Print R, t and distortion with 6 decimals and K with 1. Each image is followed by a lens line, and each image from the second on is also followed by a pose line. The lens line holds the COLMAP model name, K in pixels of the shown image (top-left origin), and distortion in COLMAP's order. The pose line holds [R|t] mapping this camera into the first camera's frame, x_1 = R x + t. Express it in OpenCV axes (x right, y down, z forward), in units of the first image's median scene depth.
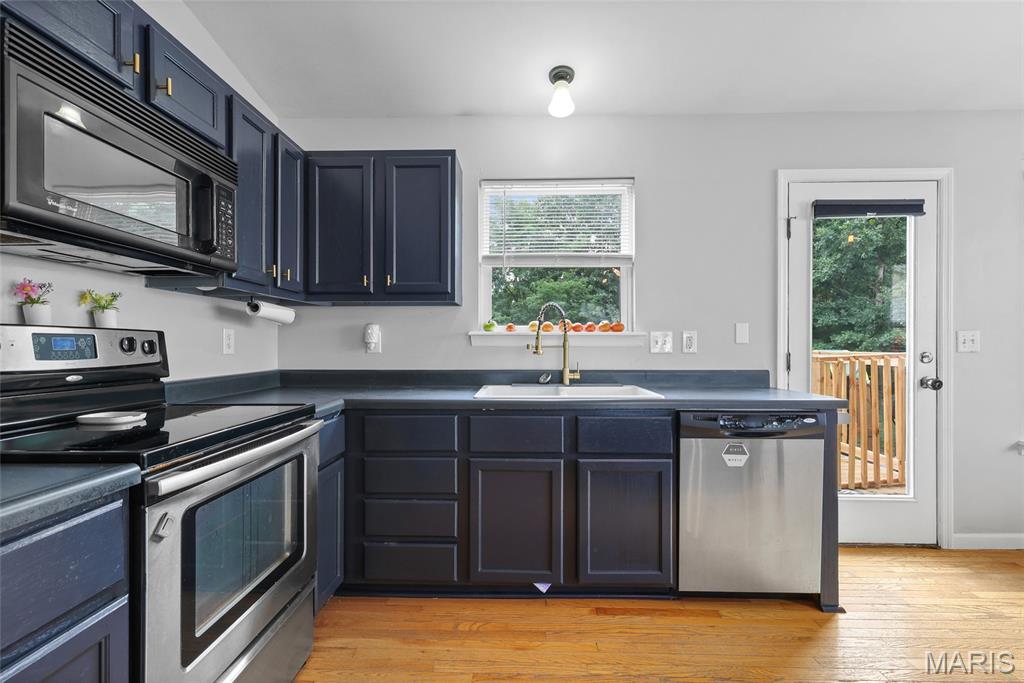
lens RADIAL K [[450.1, 0, 504.0], [0, 450.1, 345.9], [0, 0, 1]] dist [0.002518, -0.000430]
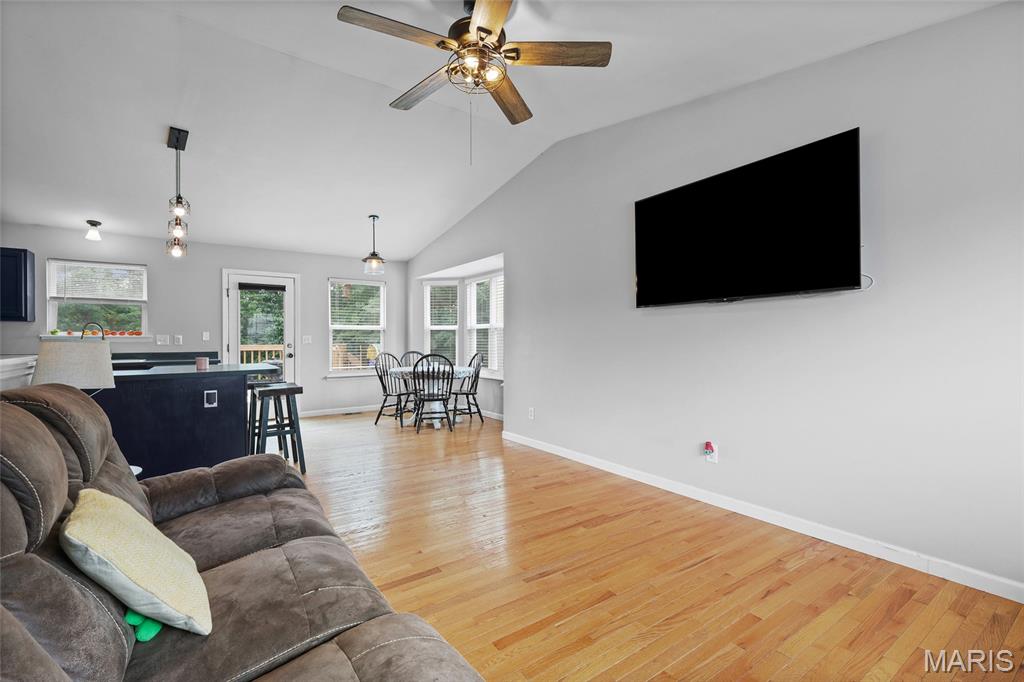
lens RADIAL K [[450.1, 0, 512.2], [0, 450.1, 342.1], [0, 0, 1]] dist [0.002518, -0.000430]
pose [[0.798934, -0.004365, 0.601403, 0.396341], [0.003112, 0.999990, 0.003123, 0.001337], [-0.601411, -0.000623, 0.798939, -1.875917]]
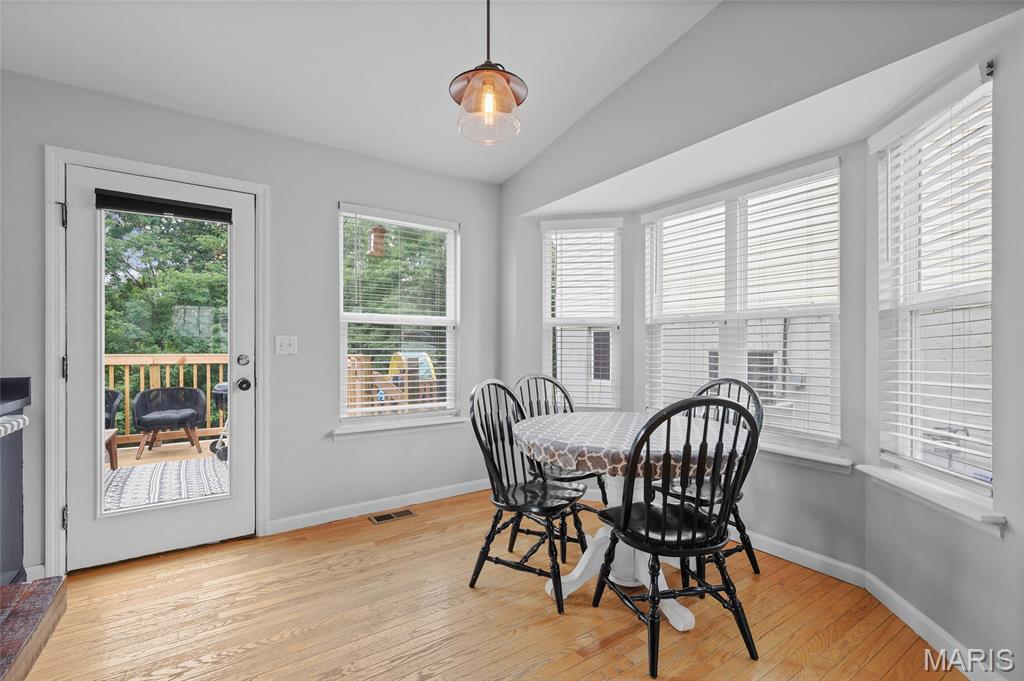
lens RADIAL K [[450.1, 0, 509.4], [0, 450.1, 350.9], [0, 0, 1]] dist [0.002518, -0.000430]
pose [[0.806447, -0.000160, 0.591306, 0.817536], [-0.000871, 0.999999, 0.001459, 0.002346], [-0.591305, -0.001692, 0.806446, -0.224004]]
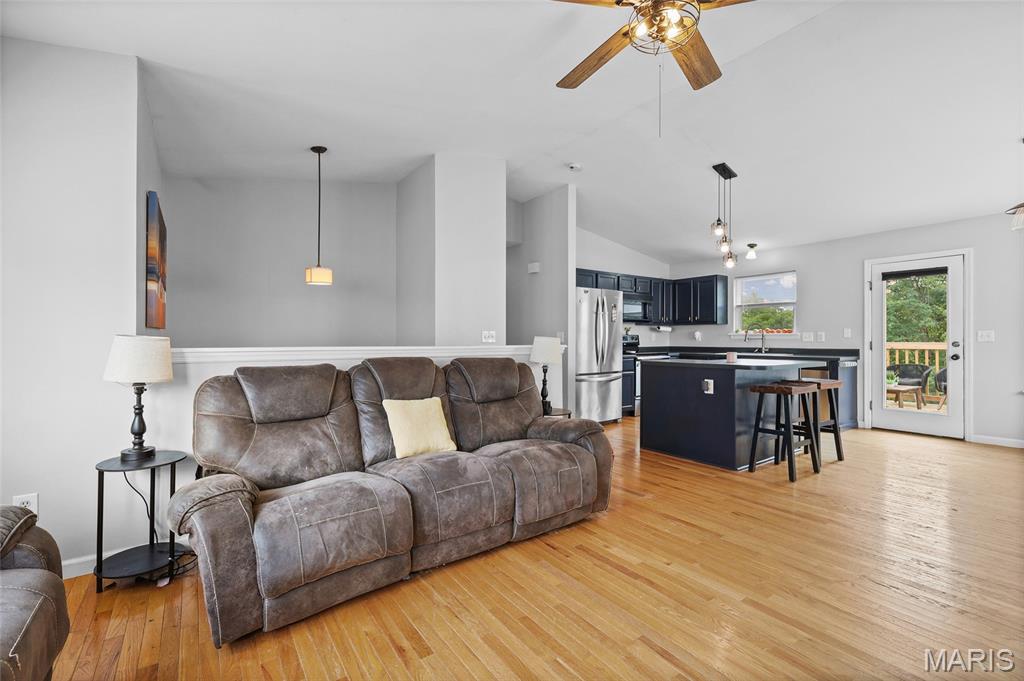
lens RADIAL K [[450.1, 0, 509.5], [0, 450.1, 337.4], [0, 0, 1]] dist [0.002518, -0.000430]
pose [[0.601866, -0.002421, -0.798593, 1.346694], [0.000564, 0.999996, -0.002607, -0.000046], [0.798597, 0.001119, 0.601865, -1.785629]]
